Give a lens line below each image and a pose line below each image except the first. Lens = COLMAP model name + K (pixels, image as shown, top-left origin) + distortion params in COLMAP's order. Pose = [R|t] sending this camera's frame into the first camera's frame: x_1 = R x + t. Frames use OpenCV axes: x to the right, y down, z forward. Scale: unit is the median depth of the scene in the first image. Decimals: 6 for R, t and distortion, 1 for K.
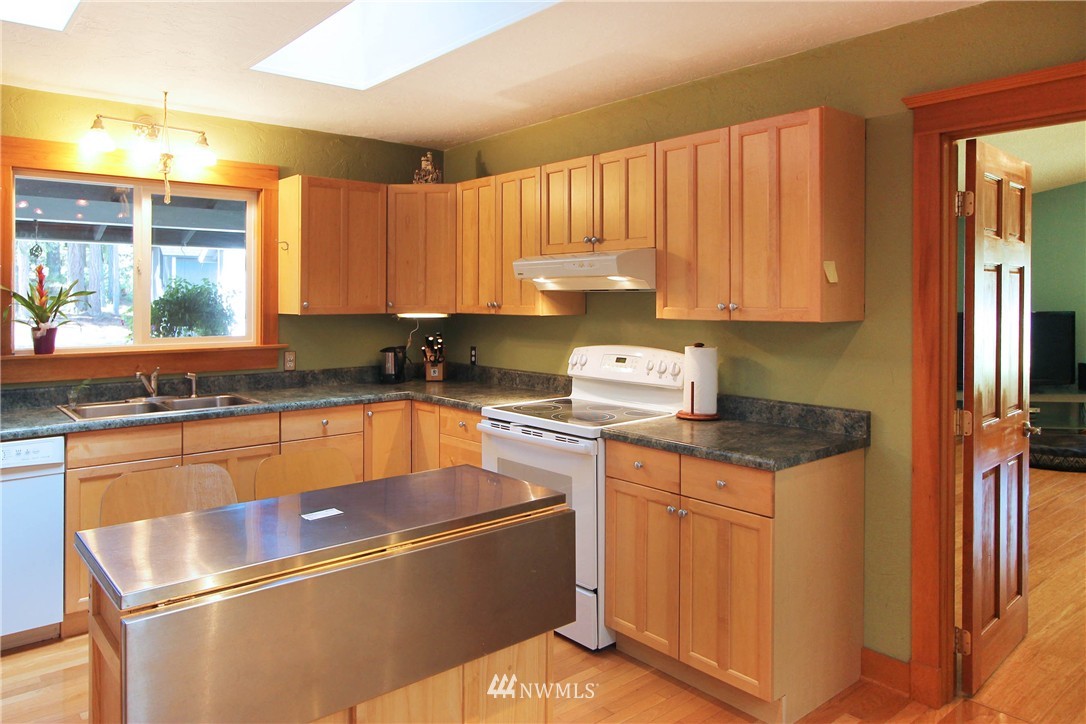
lens RADIAL K [[752.7, 0, 543.7], [0, 752.7, 306.7], [0, 0, 1]] dist [-0.001627, 0.000722]
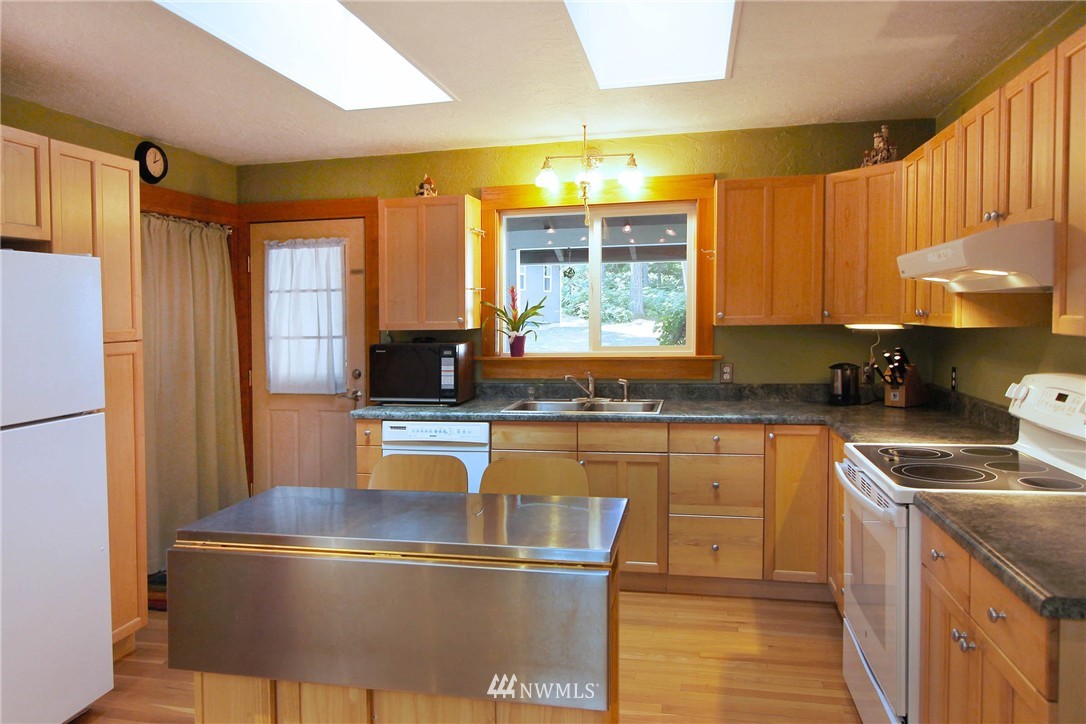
lens RADIAL K [[759.7, 0, 538.6], [0, 759.7, 339.3], [0, 0, 1]] dist [0.002025, 0.004153]
pose [[0.611618, 0.017148, -0.790967, 0.327182], [0.007619, 0.999591, 0.027563, -0.000377], [0.791117, -0.022884, 0.611237, 0.236554]]
